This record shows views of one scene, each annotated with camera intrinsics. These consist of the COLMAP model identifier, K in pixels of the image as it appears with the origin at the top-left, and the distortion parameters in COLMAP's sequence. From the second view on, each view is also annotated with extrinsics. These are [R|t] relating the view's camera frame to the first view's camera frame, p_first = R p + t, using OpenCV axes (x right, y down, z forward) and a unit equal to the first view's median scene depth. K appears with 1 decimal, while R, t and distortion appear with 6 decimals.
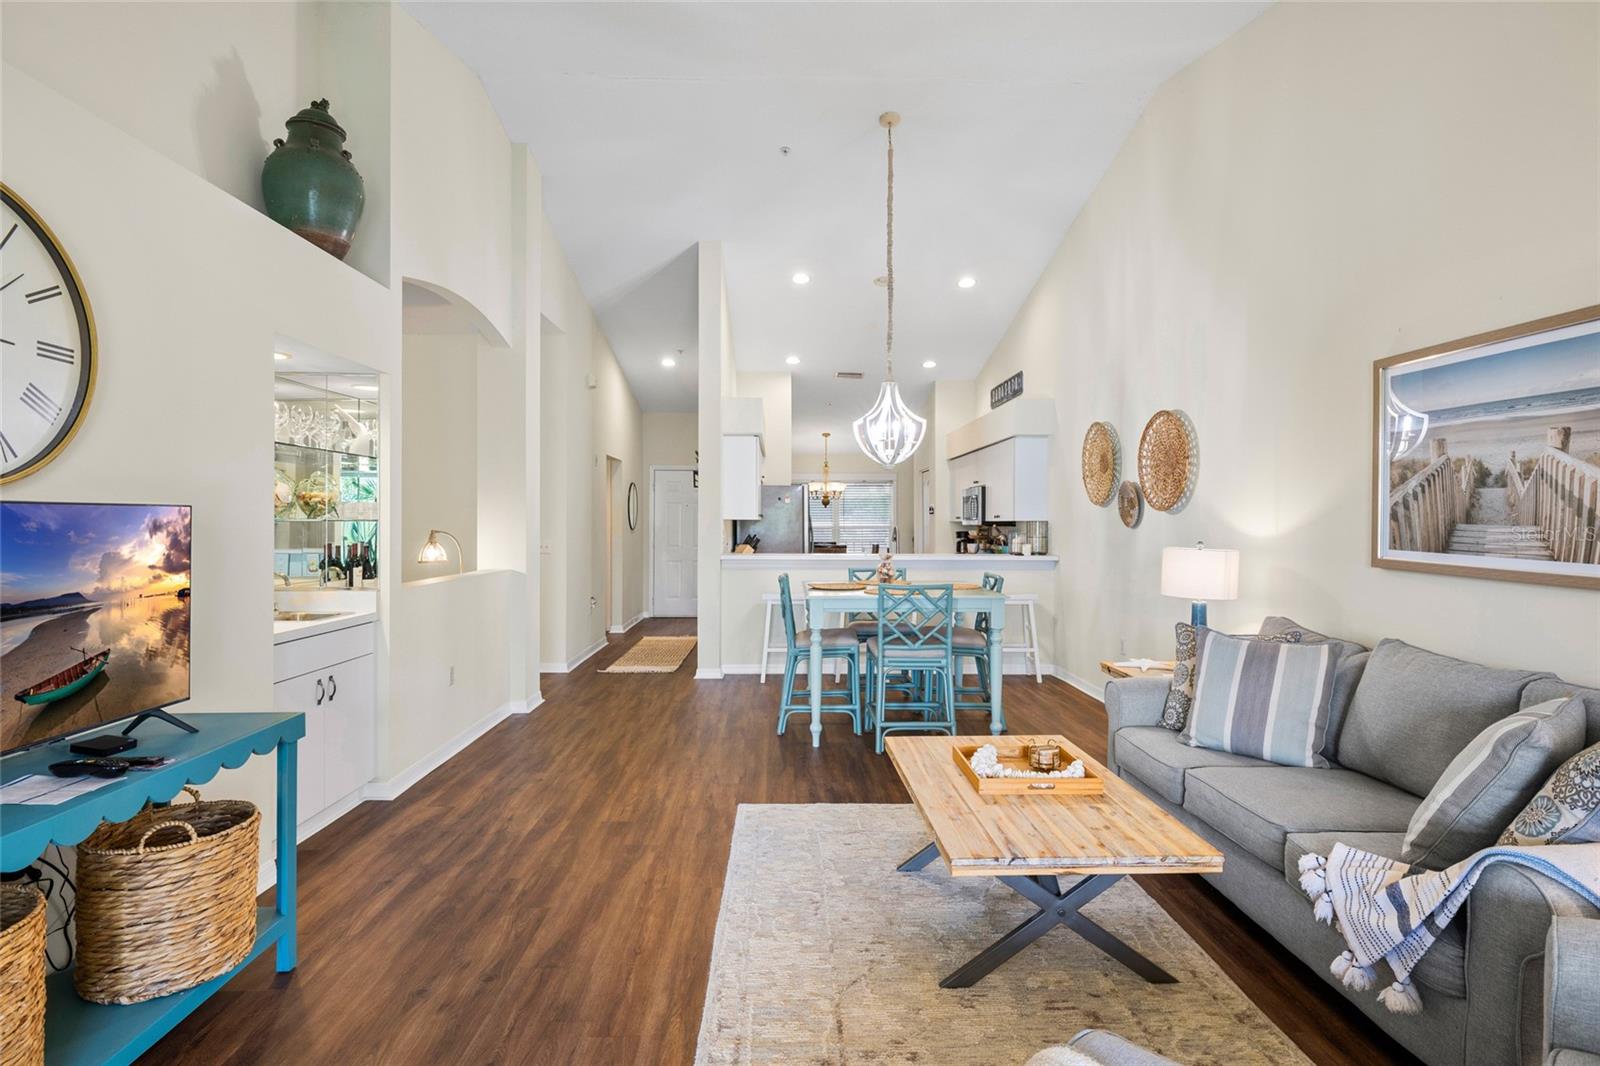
lens RADIAL K [[826.8, 0, 801.6], [0, 826.8, 527.4], [0, 0, 1]] dist [-0.001662, -0.000259]
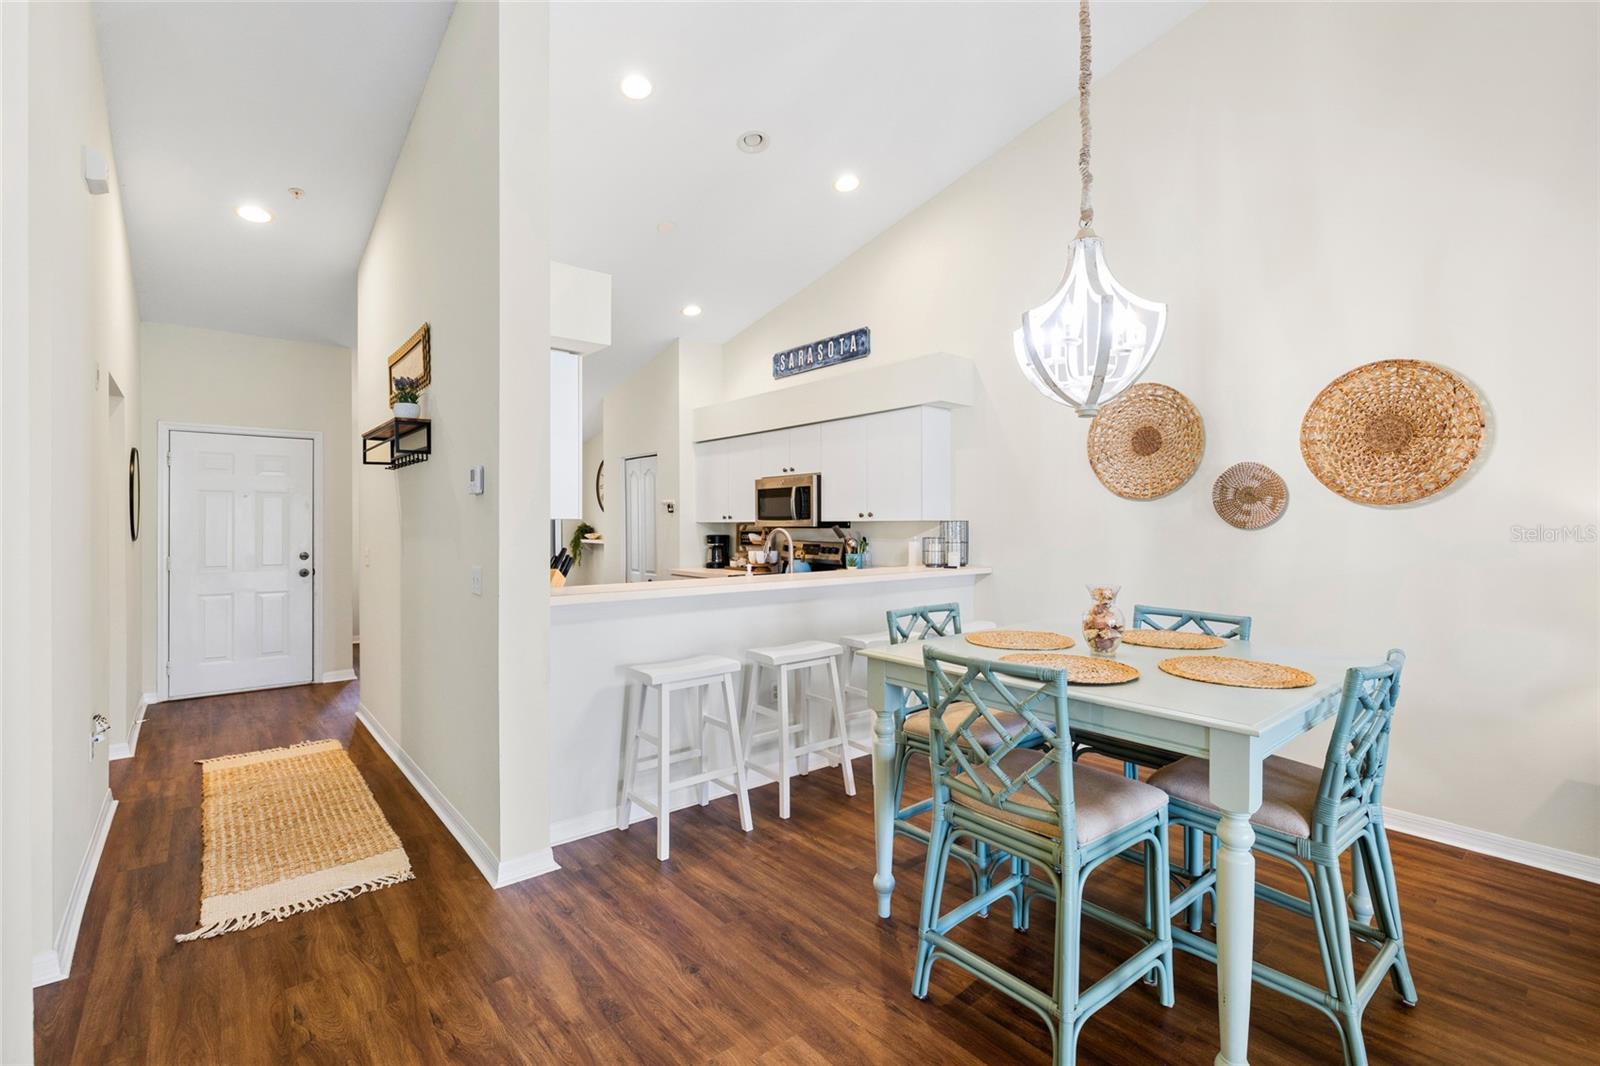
lens RADIAL K [[711.2, 0, 797.1], [0, 711.2, 524.6], [0, 0, 1]] dist [-0.007570, 0.000419]
pose [[0.781911, -0.005741, 0.623364, -0.518633], [0.008716, 0.999961, -0.001724, -0.009361], [-0.623330, 0.006782, 0.781930, 1.351211]]
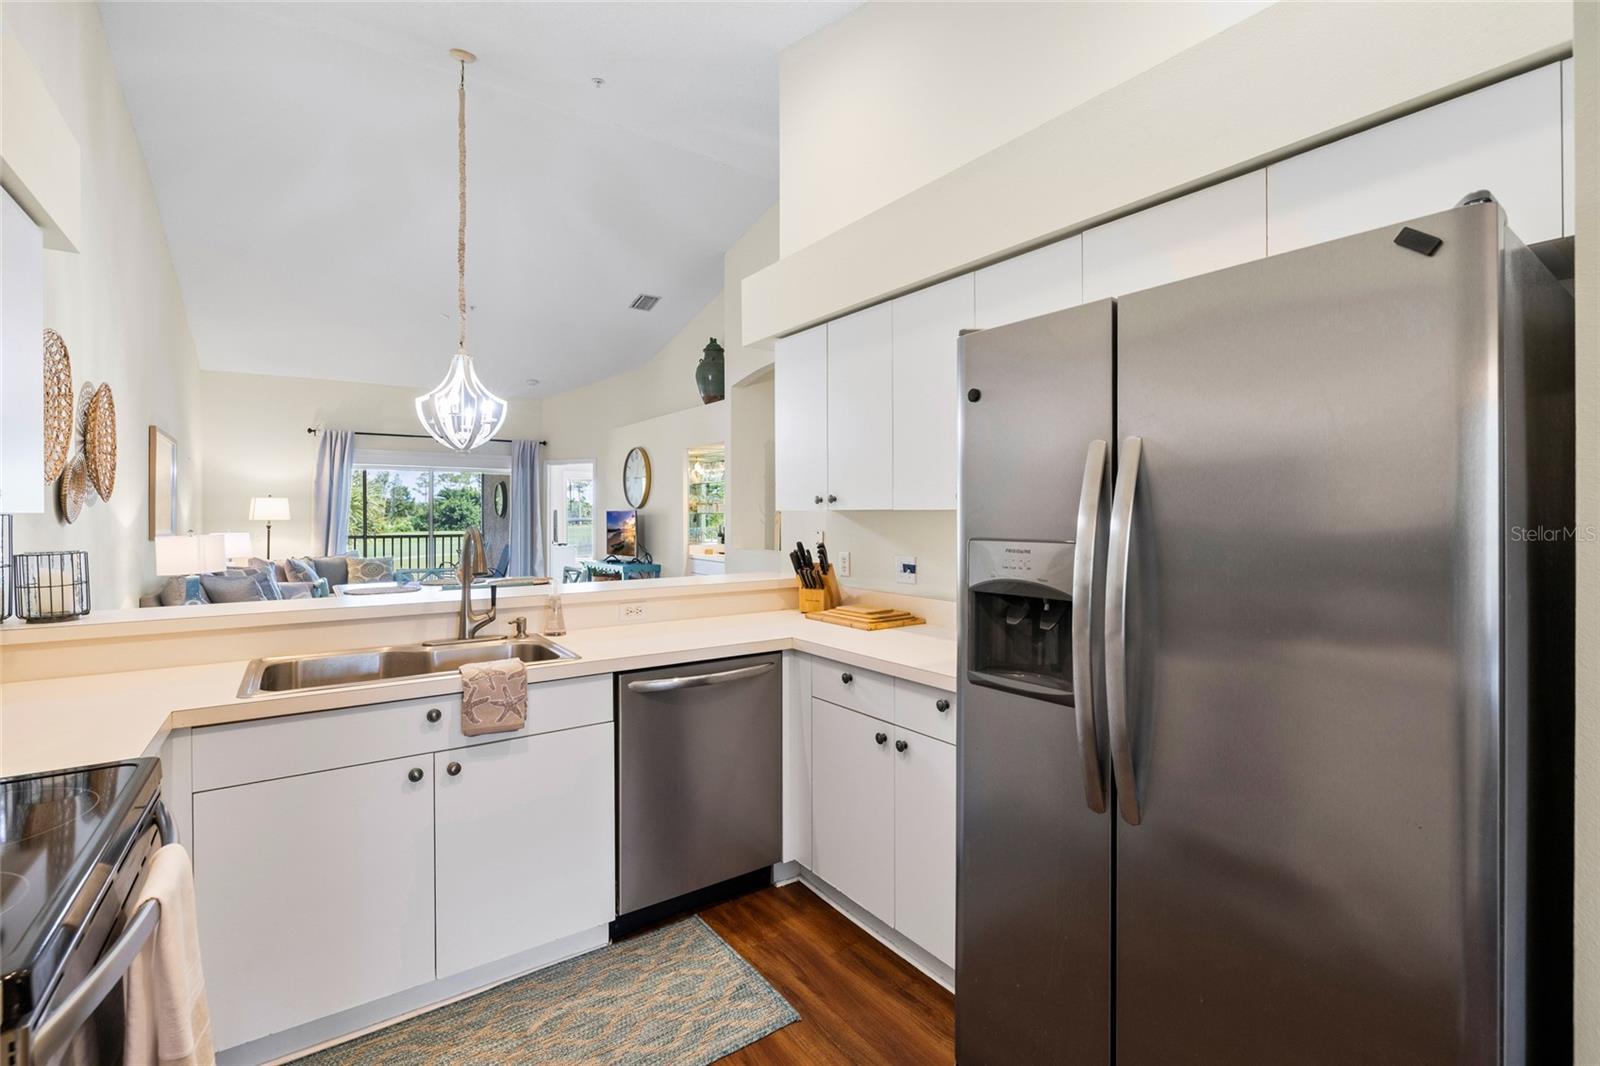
lens RADIAL K [[714.2, 0, 796.3], [0, 714.2, 515.7], [0, 0, 1]] dist [-0.005054, 0.000259]
pose [[-0.833571, 0.001533, -0.552410, 0.397826], [-0.003379, 0.999963, 0.007874, -0.022787], [0.552402, 0.008430, -0.833535, 3.182337]]
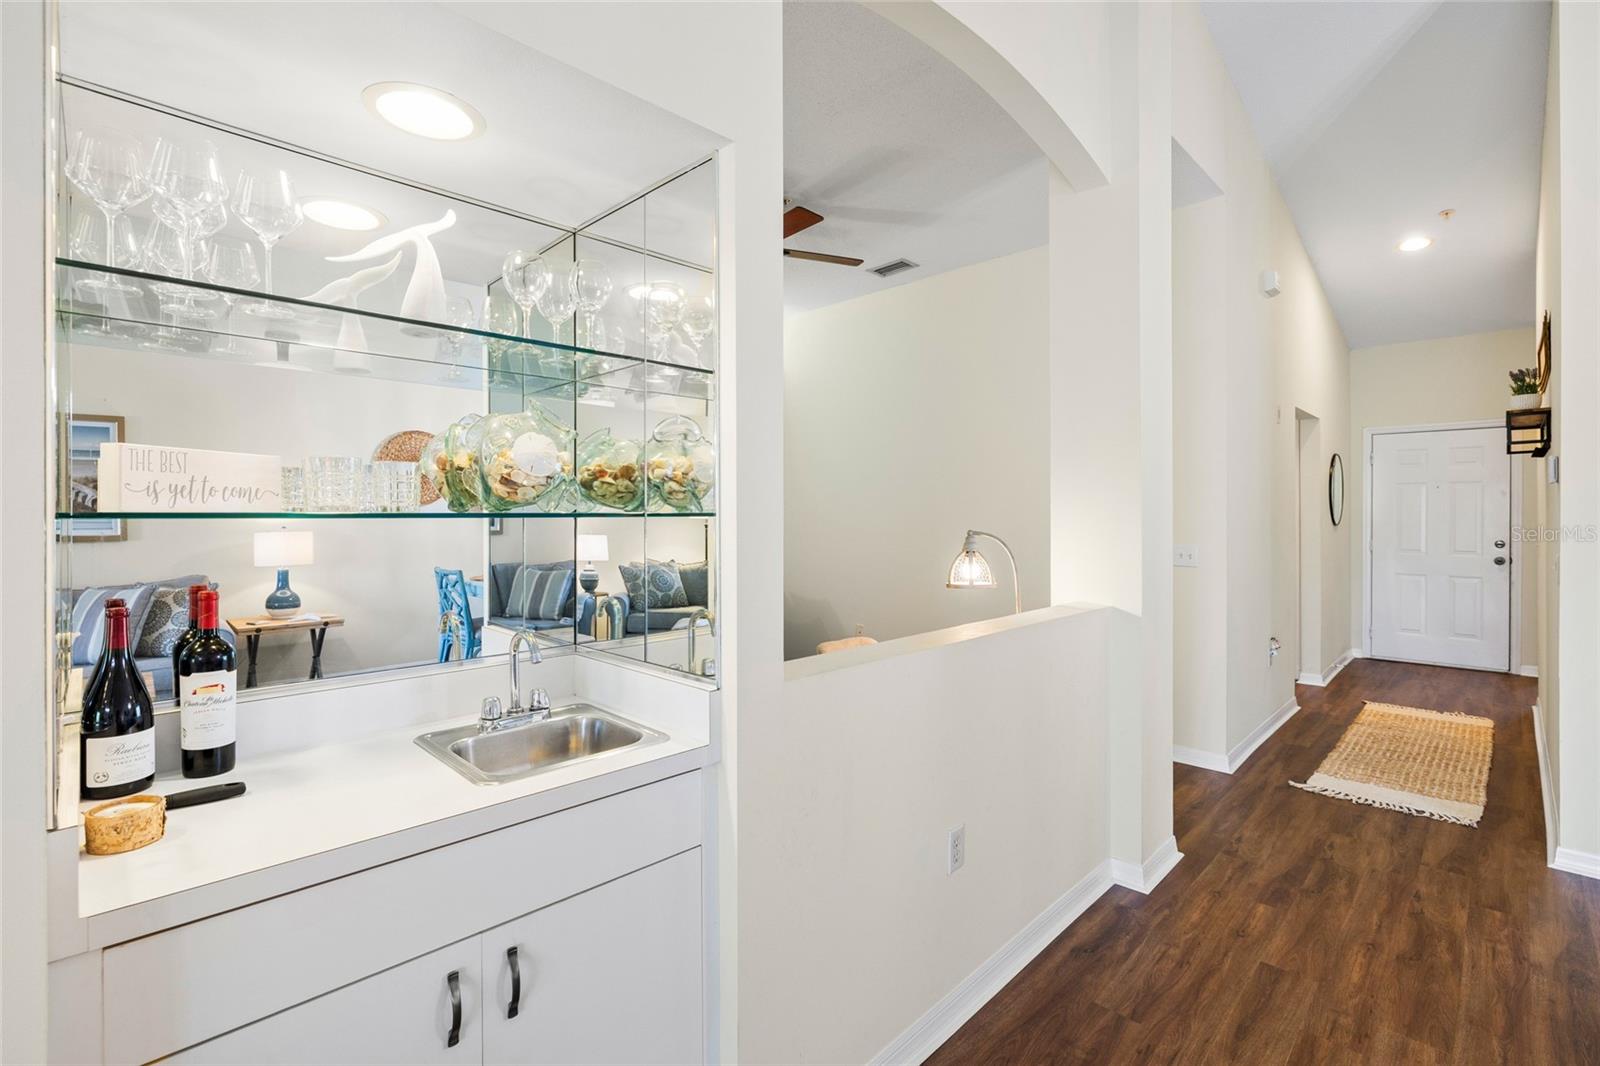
lens RADIAL K [[729.0, 0, 801.5], [0, 729.0, 512.1], [0, 0, 1]] dist [-0.001819, 0.000006]
pose [[0.697202, -0.003623, -0.716866, -0.284743], [-0.002078, 0.999973, -0.007075, -0.008466], [0.716872, 0.006422, 0.697175, 0.970618]]
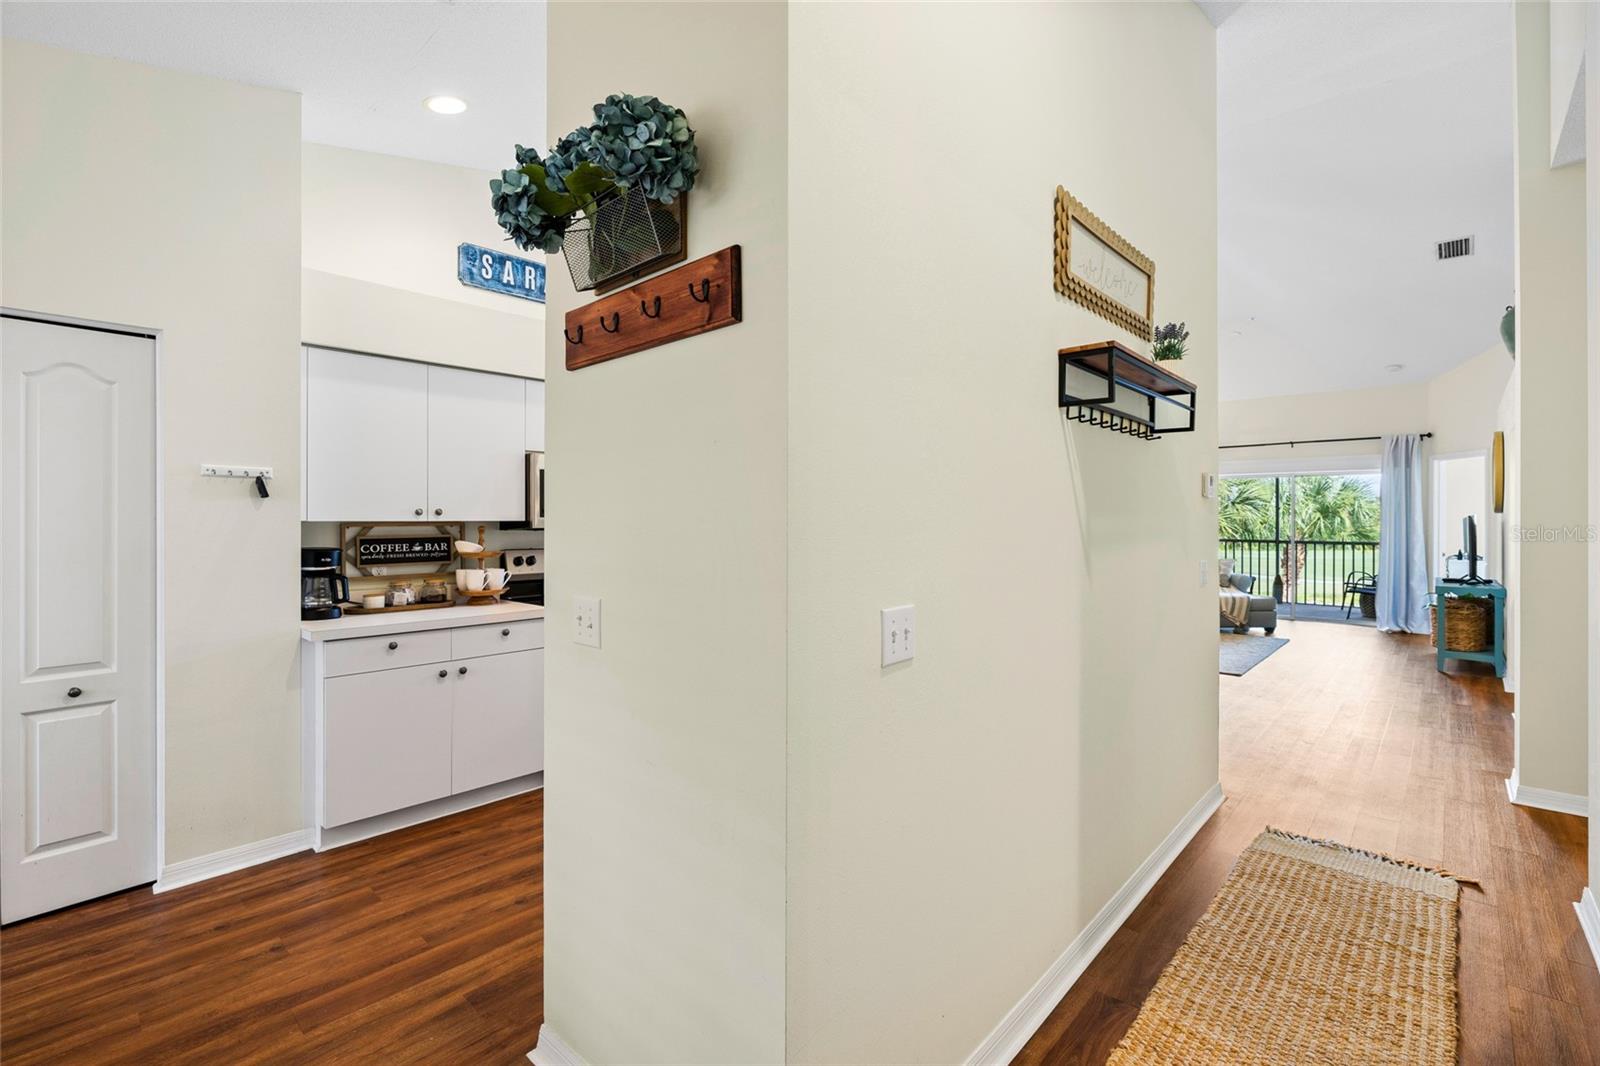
lens RADIAL K [[712.4, 0, 802.3], [0, 712.4, 518.7], [0, 0, 1]] dist [-0.004345, 0.000074]
pose [[-0.721383, -0.000648, 0.692536, -0.568036], [0.003783, 0.999981, 0.004877, -0.028017], [-0.692526, 0.006139, -0.721367, 3.415796]]
